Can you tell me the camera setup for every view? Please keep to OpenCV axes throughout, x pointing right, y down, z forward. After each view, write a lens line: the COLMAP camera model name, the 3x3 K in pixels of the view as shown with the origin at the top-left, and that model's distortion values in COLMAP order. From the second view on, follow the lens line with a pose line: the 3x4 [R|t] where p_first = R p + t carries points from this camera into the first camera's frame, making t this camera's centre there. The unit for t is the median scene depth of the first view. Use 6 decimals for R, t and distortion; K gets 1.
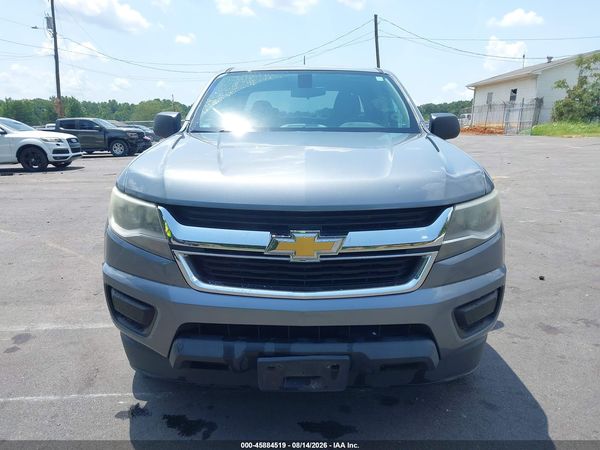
lens RADIAL K [[476.3, 0, 303.7], [0, 476.3, 223.9], [0, 0, 1]] dist [0.004500, -0.009528]
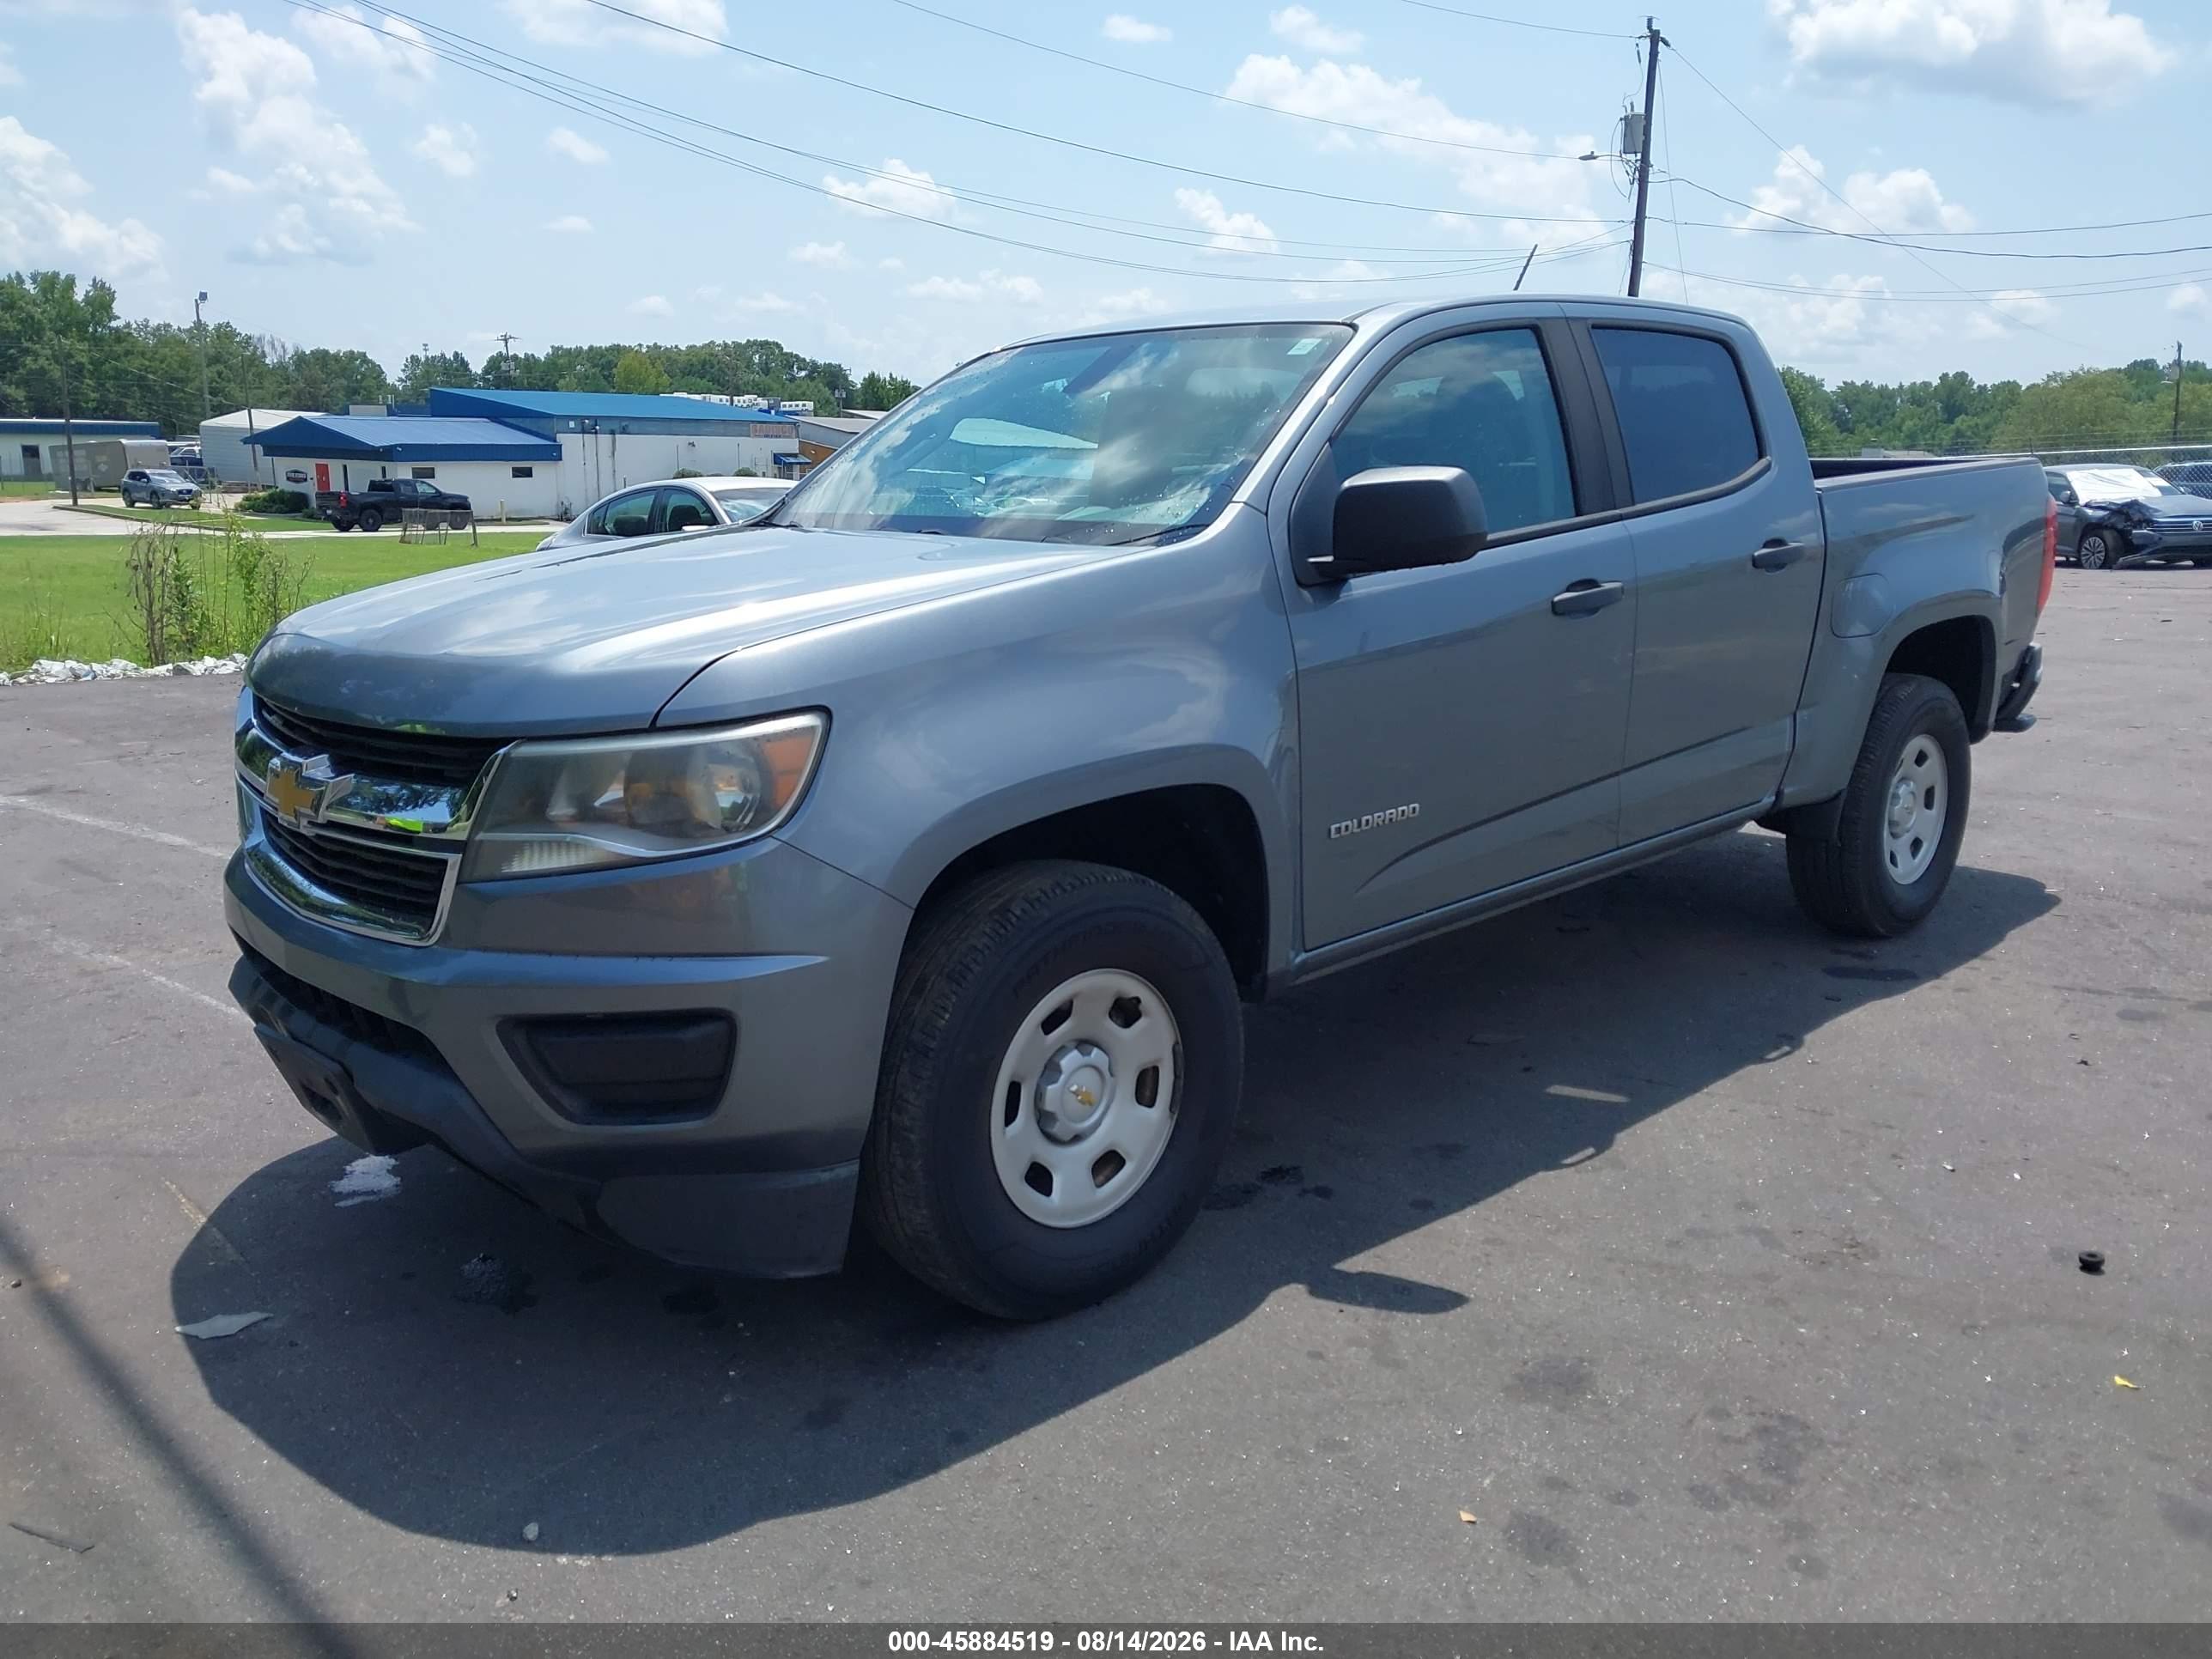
lens RADIAL K [[1756.1, 0, 1119.8], [0, 1756.1, 825.4], [0, 0, 1]] dist [0.004500, -0.009528]
pose [[0.683505, 0.131393, -0.718022, 0.098566], [-0.134431, 0.989499, 0.053103, -0.006311], [0.717460, 0.060229, 0.693991, 0.024811]]
